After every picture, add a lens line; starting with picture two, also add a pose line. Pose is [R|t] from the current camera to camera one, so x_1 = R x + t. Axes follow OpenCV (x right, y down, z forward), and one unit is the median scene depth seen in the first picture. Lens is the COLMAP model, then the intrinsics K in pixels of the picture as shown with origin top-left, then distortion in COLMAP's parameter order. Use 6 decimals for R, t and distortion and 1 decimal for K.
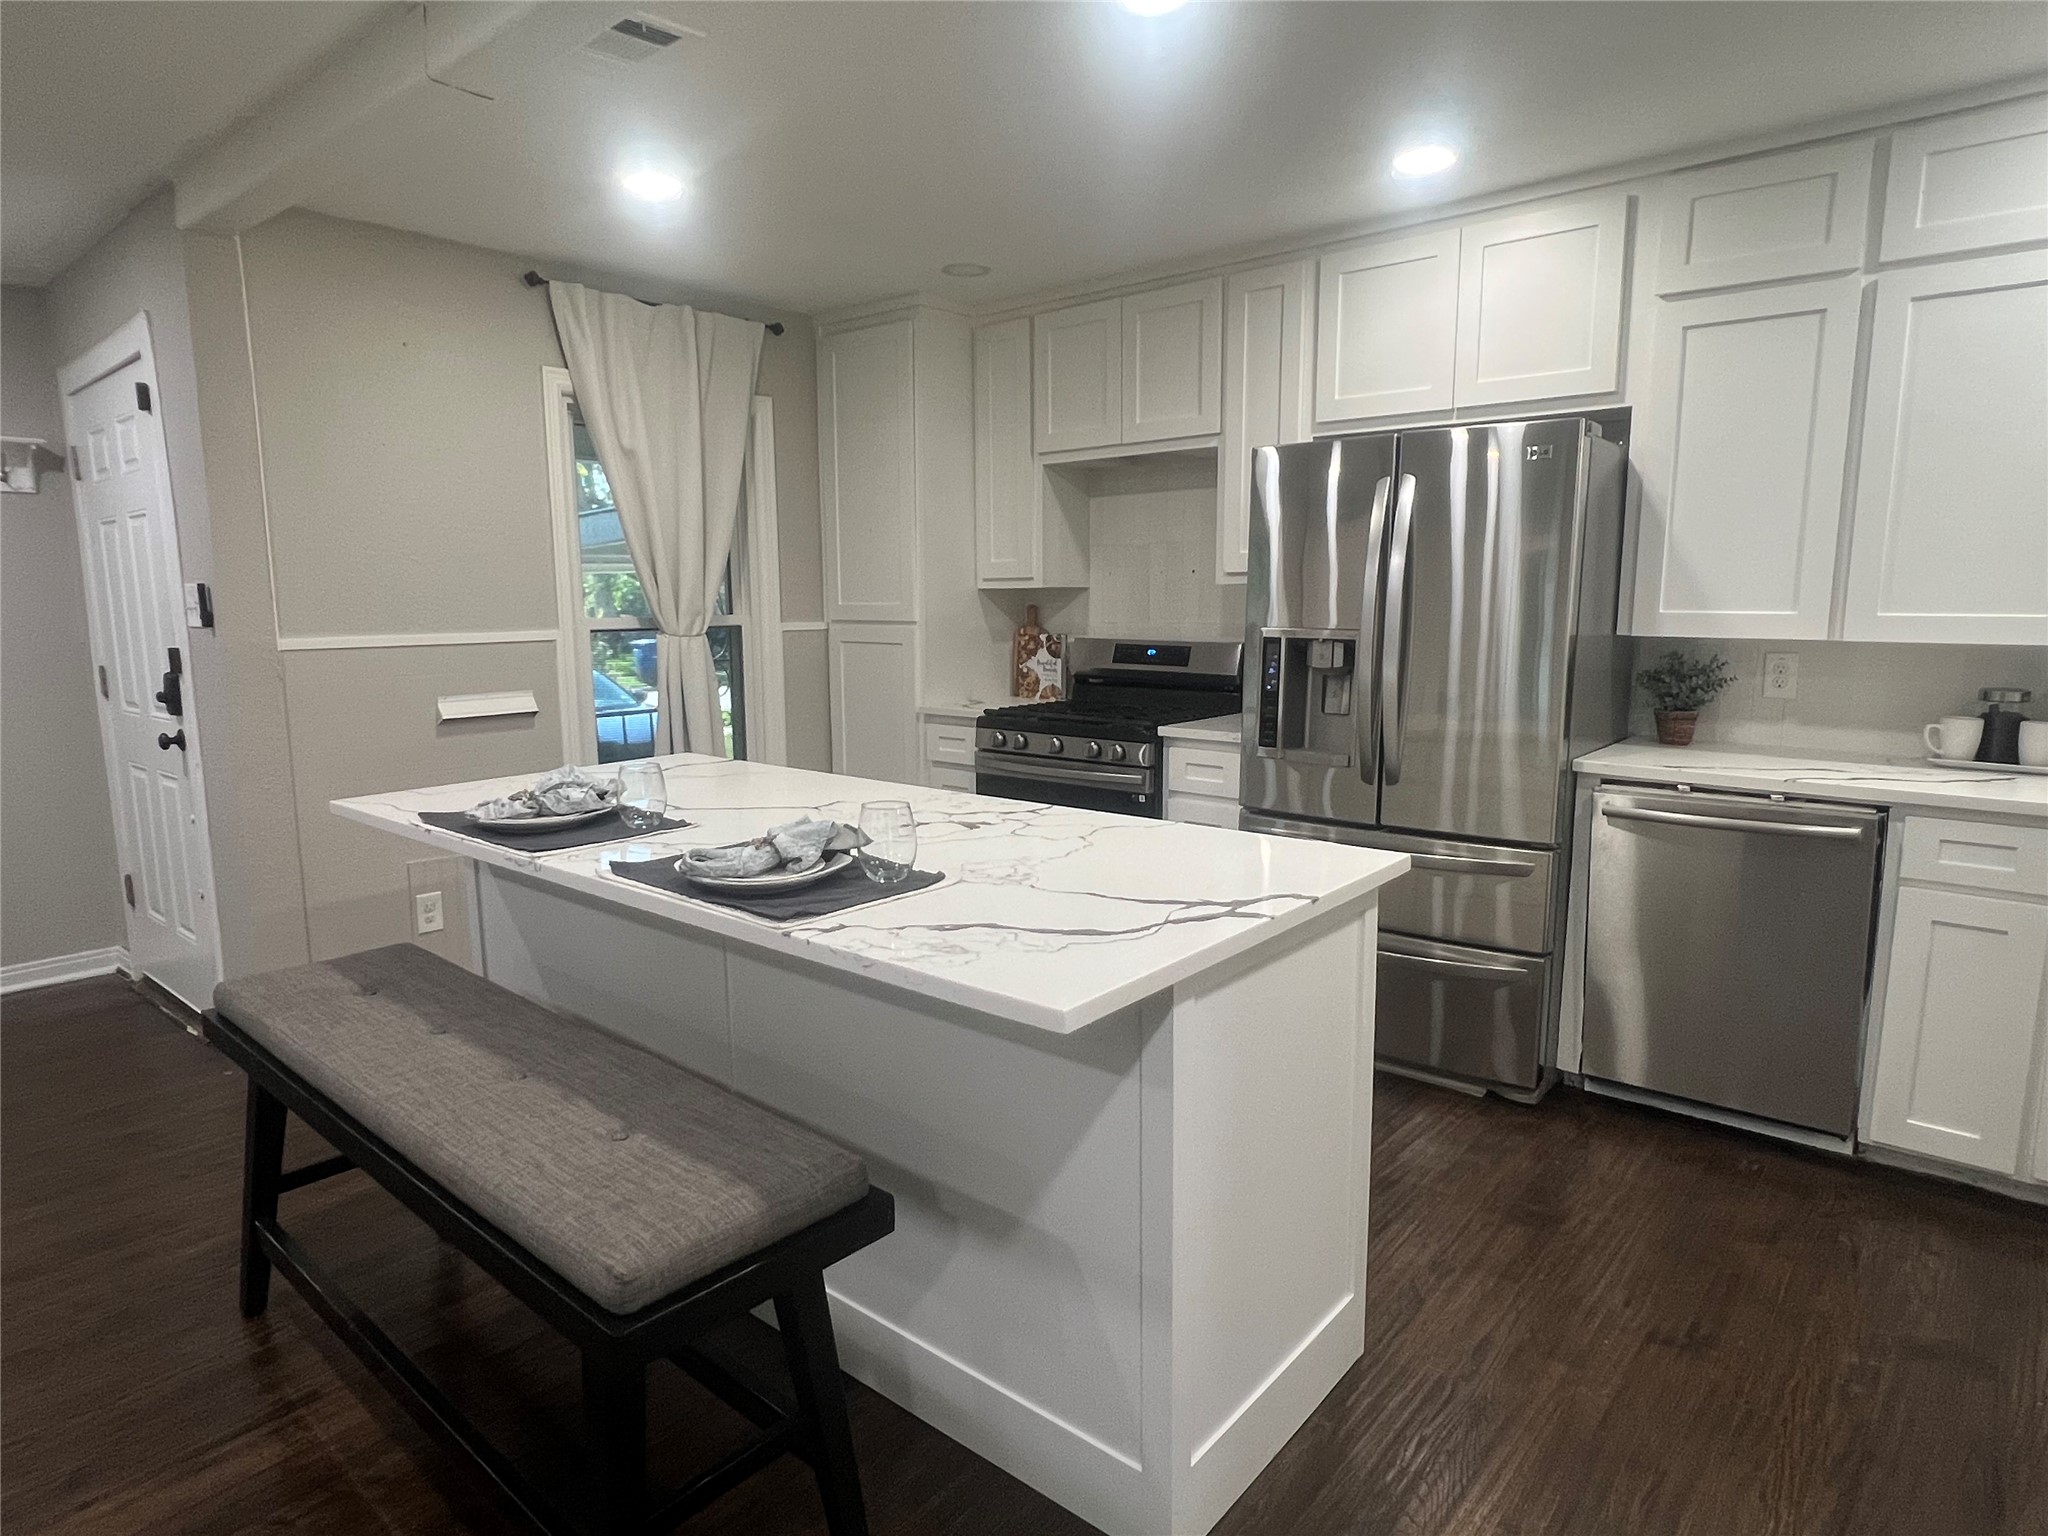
lens RADIAL K [[1165.7, 0, 1034.5], [0, 1165.7, 769.8], [0, 0, 1]] dist [-0.003677, -0.000541]
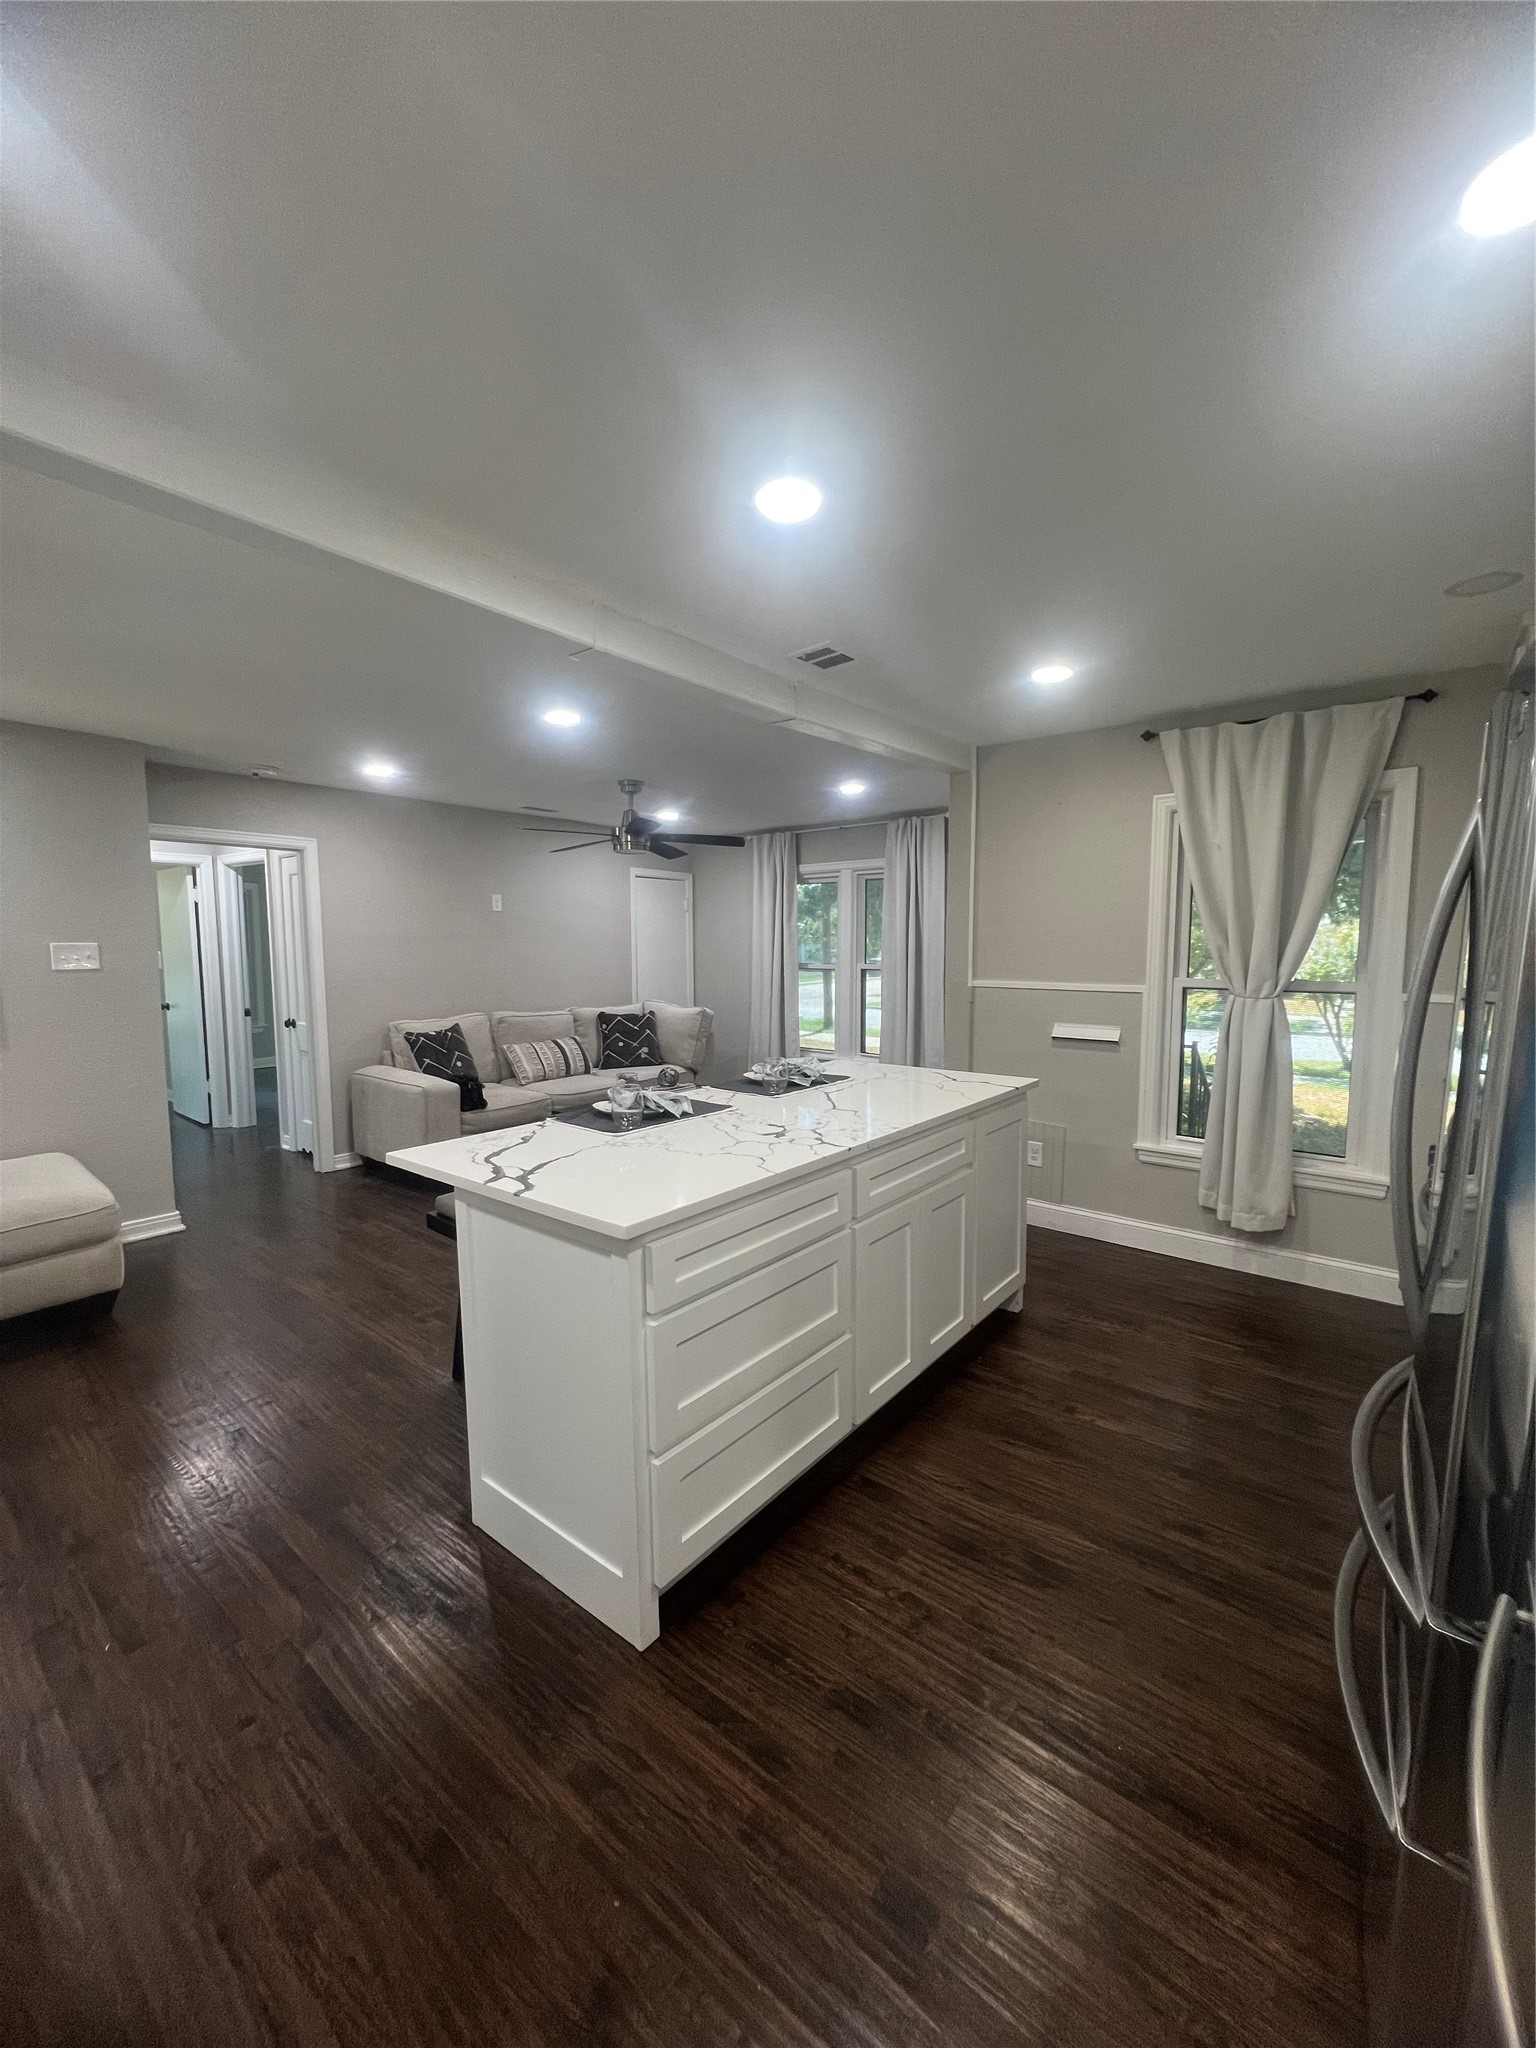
lens RADIAL K [[822.4, 0, 774.4], [0, 822.4, 1019.8], [0, 0, 1]] dist [-0.003995, 0.001997]
pose [[0.037119, 0.105696, -0.993706, 0.569483], [-0.149208, 0.983830, 0.099072, -0.116861], [0.988109, 0.144591, 0.052289, 0.555111]]
